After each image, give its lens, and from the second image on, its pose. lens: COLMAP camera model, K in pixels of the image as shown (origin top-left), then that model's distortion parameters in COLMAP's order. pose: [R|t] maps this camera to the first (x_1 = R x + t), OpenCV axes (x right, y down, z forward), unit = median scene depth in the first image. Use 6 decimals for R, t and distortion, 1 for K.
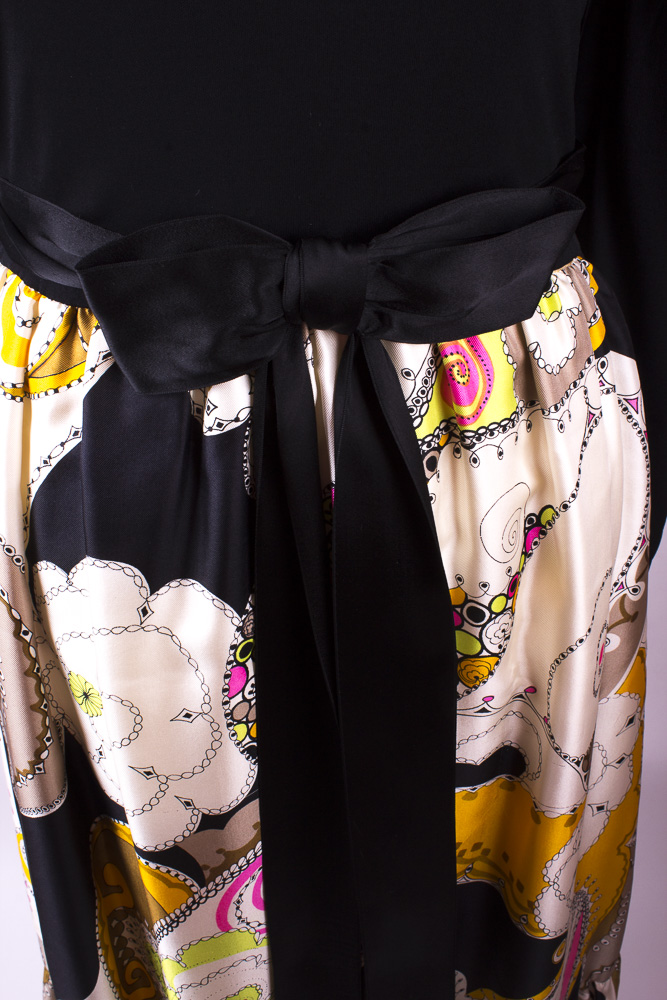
lens RADIAL K [[1093.0, 0, 337.6], [0, 1093.0, 502.8], [0, 0, 1]] dist [-0.069658, 0.000000]
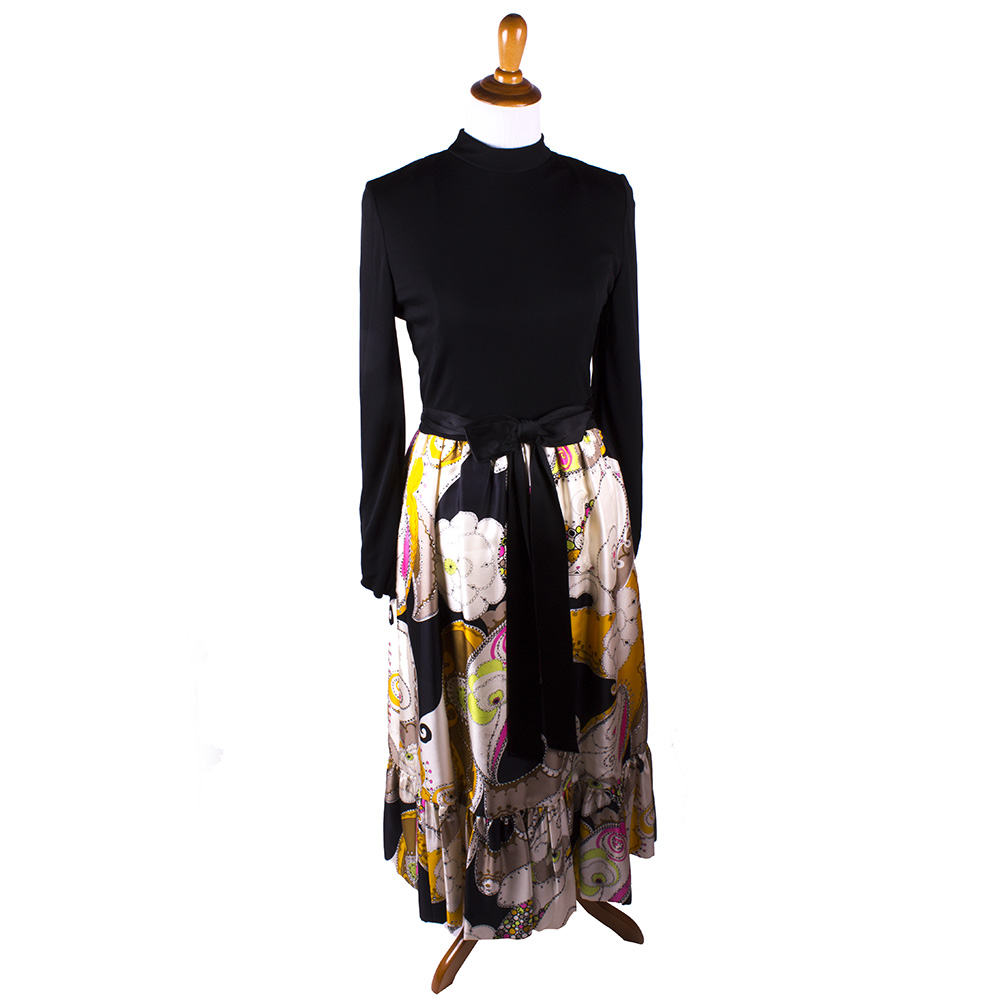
lens RADIAL K [[1178.0, 0, 499.8], [0, 1178.0, 498.8], [0, 0, 1]] dist [-0.000379, 0.000000]
pose [[0.996921, -0.030262, 0.072332, -0.351075], [0.047743, 0.966065, -0.253847, 0.912859], [-0.062195, 0.256519, 0.964536, -2.487277]]
